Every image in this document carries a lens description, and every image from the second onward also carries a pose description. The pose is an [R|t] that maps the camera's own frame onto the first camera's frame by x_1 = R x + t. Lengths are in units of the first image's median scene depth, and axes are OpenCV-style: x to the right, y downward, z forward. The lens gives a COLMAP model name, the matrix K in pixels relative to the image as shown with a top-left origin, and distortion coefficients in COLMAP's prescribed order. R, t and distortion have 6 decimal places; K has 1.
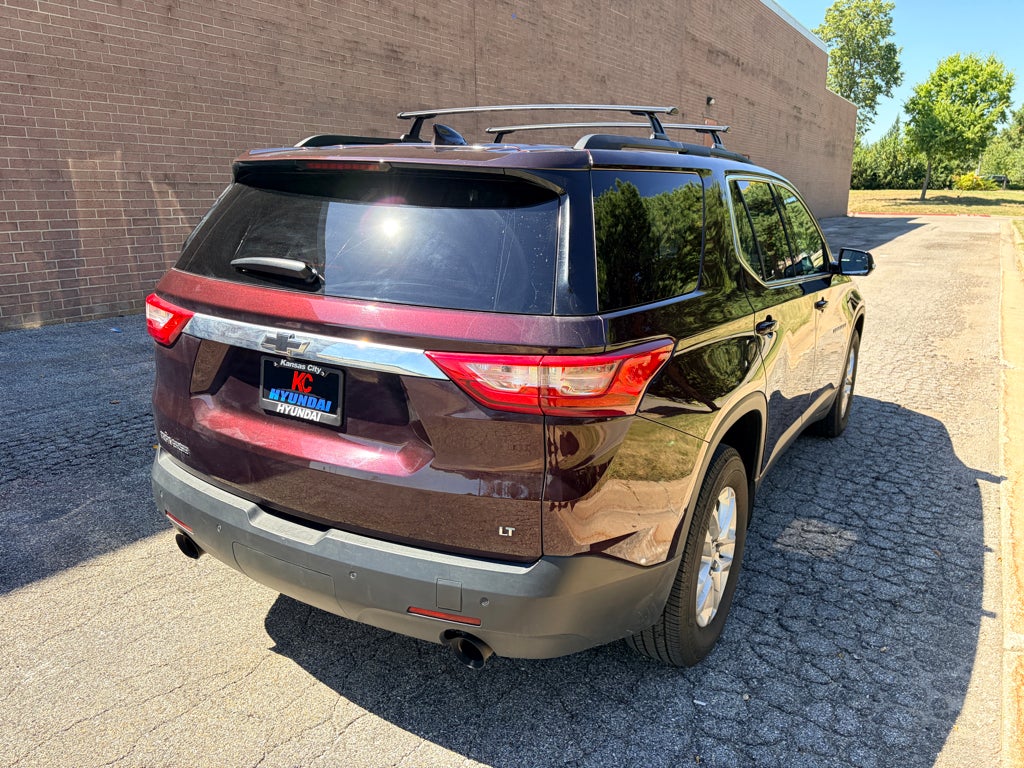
lens RADIAL K [[766.5, 0, 516.7], [0, 766.5, 389.7], [0, 0, 1]] dist [0.068316, -0.070210]
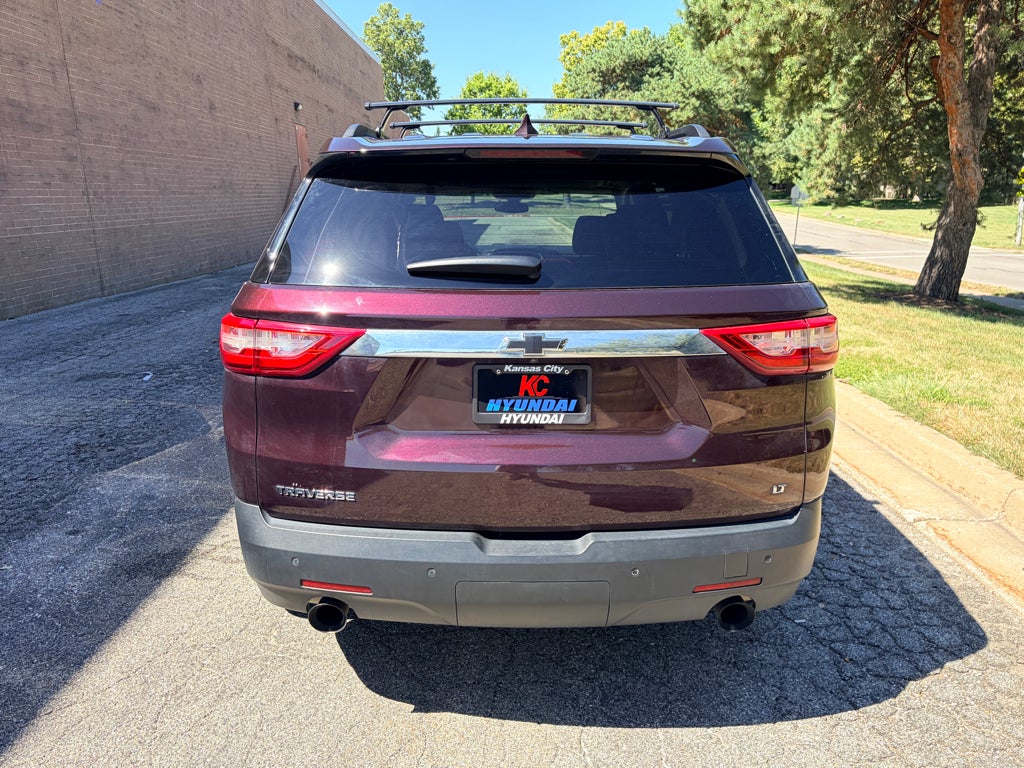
lens RADIAL K [[789.2, 0, 523.2], [0, 789.2, 382.9], [0, 0, 1]] dist [0.046399, -0.044900]
pose [[0.861098, -0.144829, 0.487375, -0.725721], [0.156381, 0.987548, 0.017166, -0.030430], [-0.483792, 0.061434, 0.873024, 0.172258]]
